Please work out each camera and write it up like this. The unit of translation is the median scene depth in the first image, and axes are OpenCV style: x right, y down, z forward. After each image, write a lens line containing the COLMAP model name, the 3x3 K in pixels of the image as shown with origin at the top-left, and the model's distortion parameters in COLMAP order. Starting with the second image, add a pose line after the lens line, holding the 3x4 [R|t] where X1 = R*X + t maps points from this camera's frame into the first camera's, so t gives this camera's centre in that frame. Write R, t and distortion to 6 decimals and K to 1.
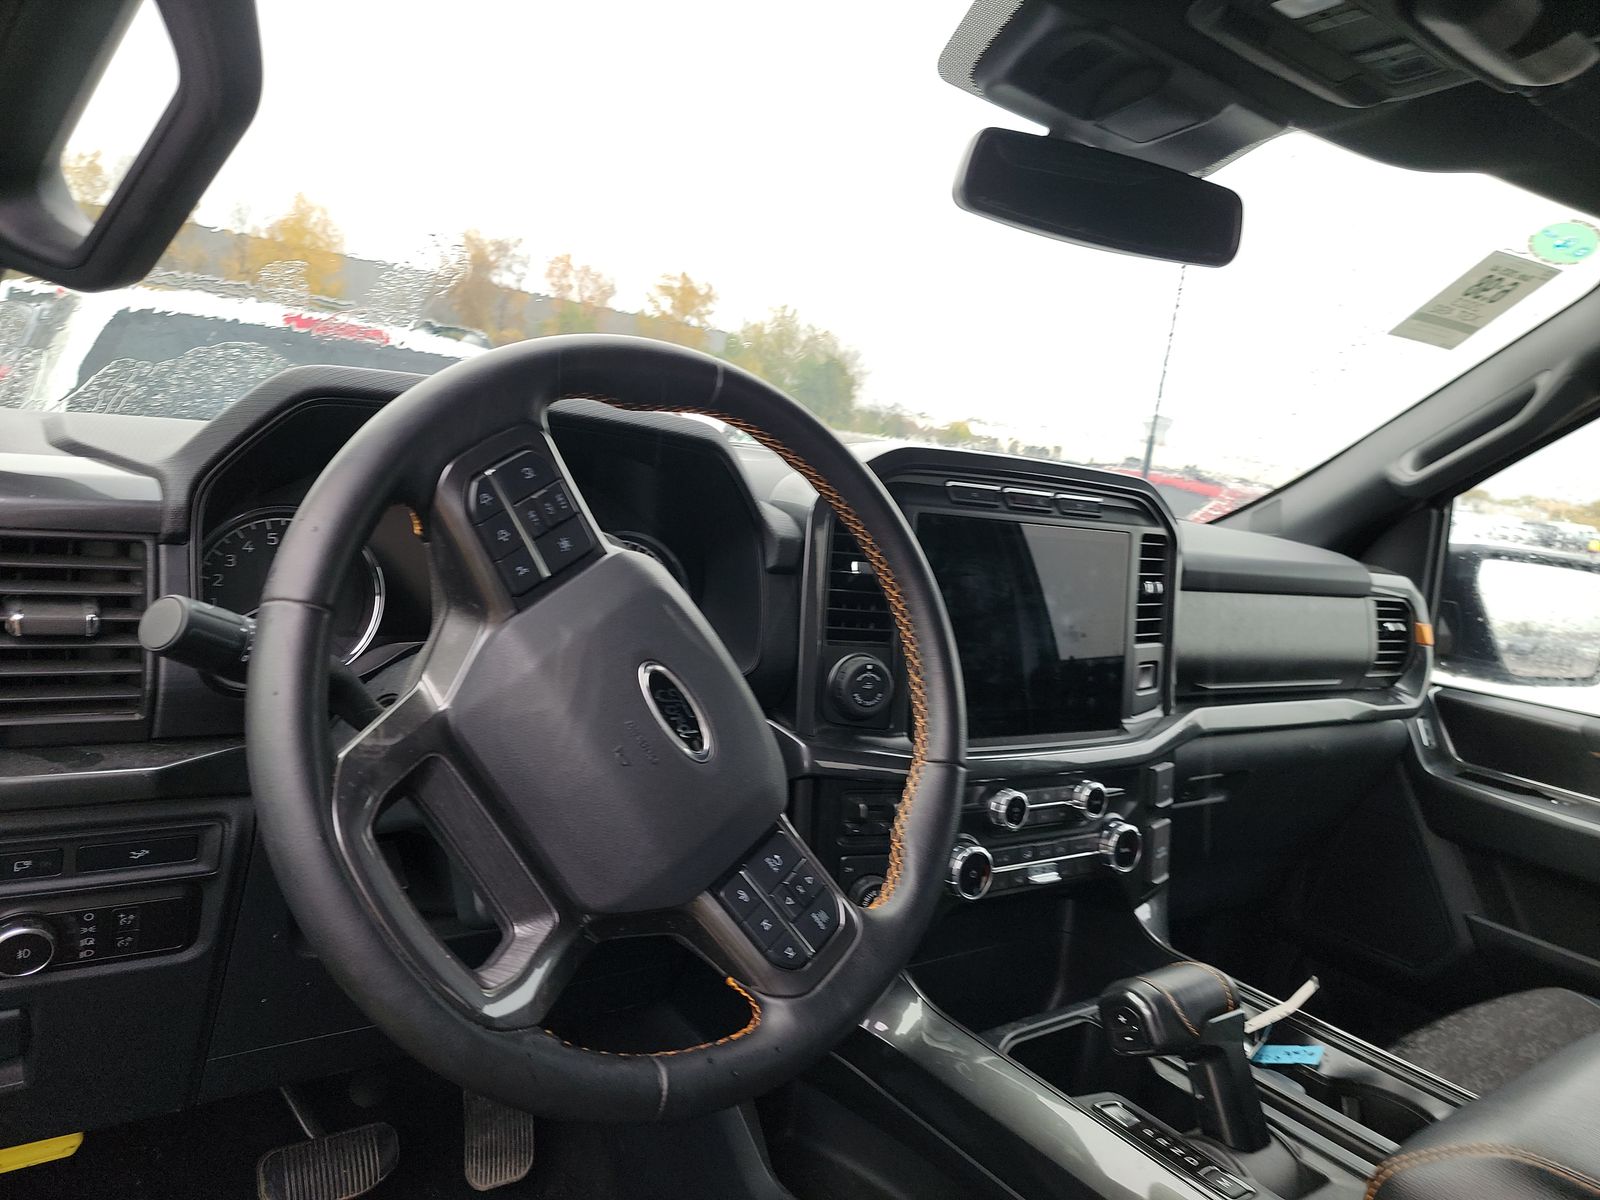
lens RADIAL K [[1115.4, 0, 807.8], [0, 1115.4, 616.8], [0, 0, 1]] dist [0.073870, -0.068858]
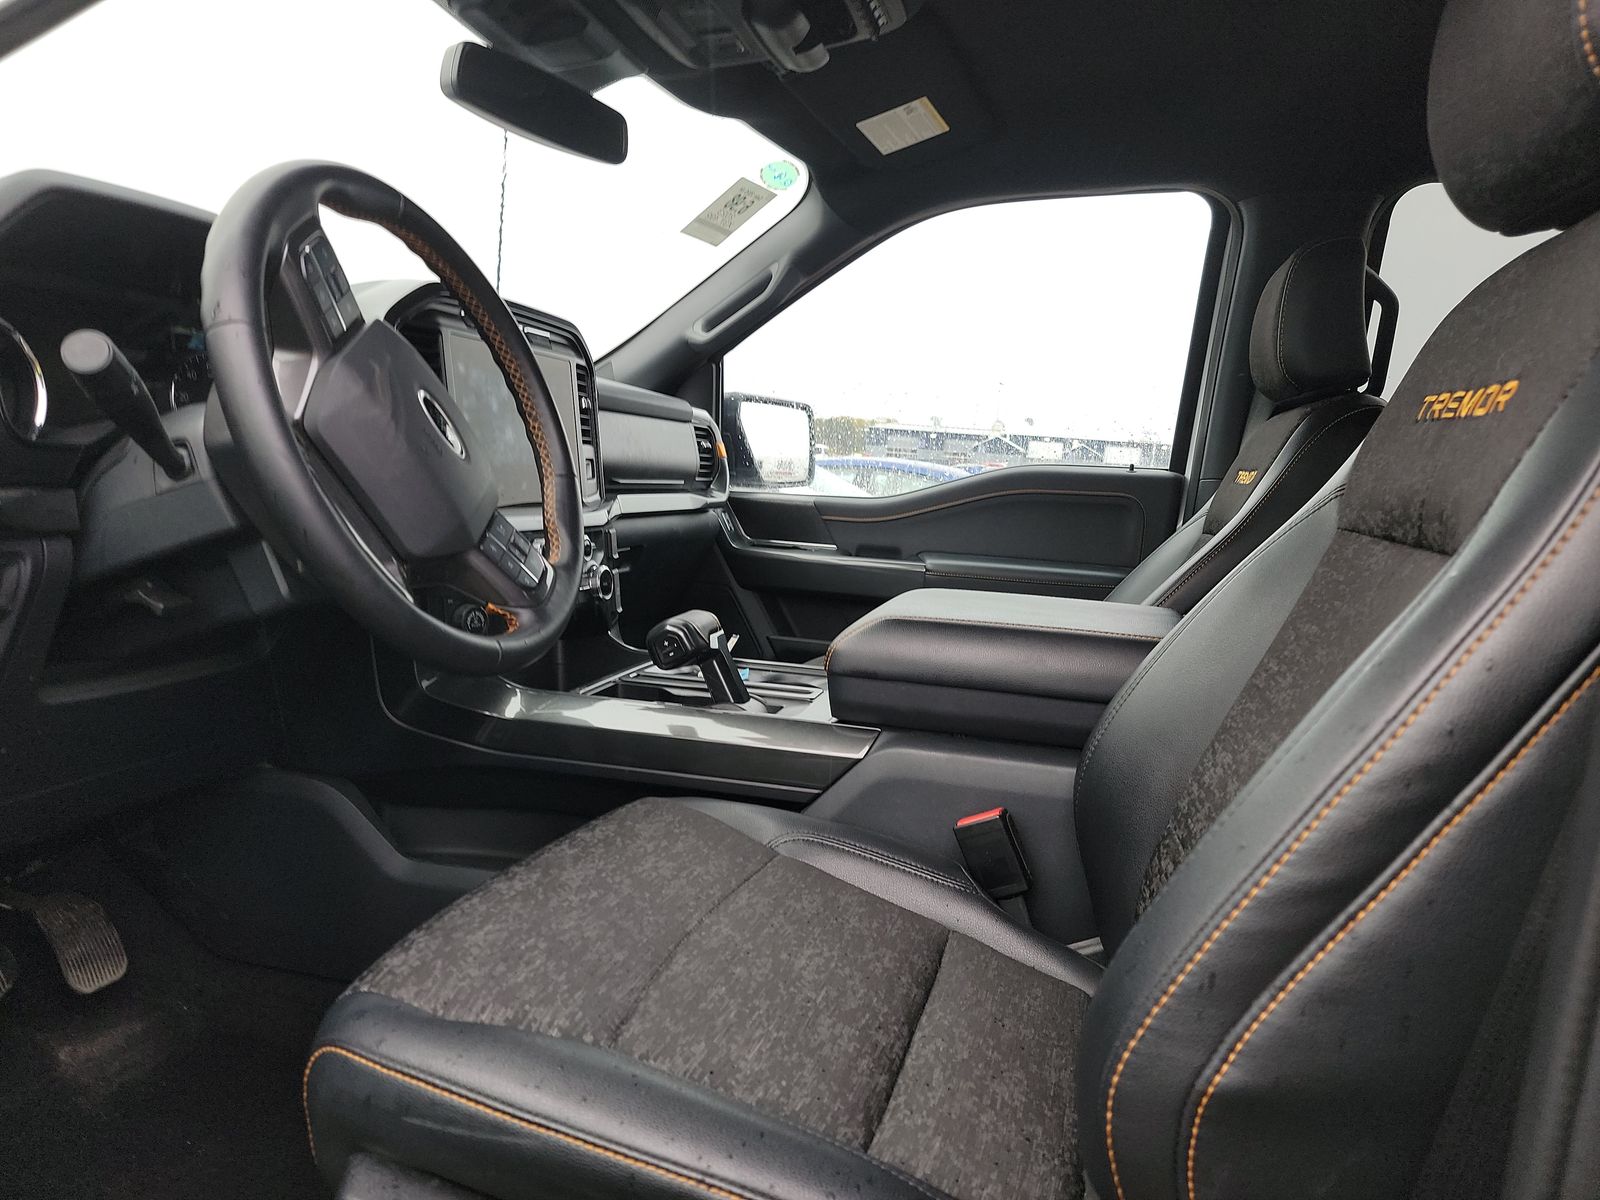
lens RADIAL K [[1115.4, 0, 807.8], [0, 1115.4, 616.8], [0, 0, 1]] dist [0.073870, -0.068858]
pose [[0.780508, -0.150660, 0.606719, -0.309106], [0.110674, 0.988496, 0.103086, 0.104850], [-0.615270, -0.013311, 0.788204, -0.223072]]
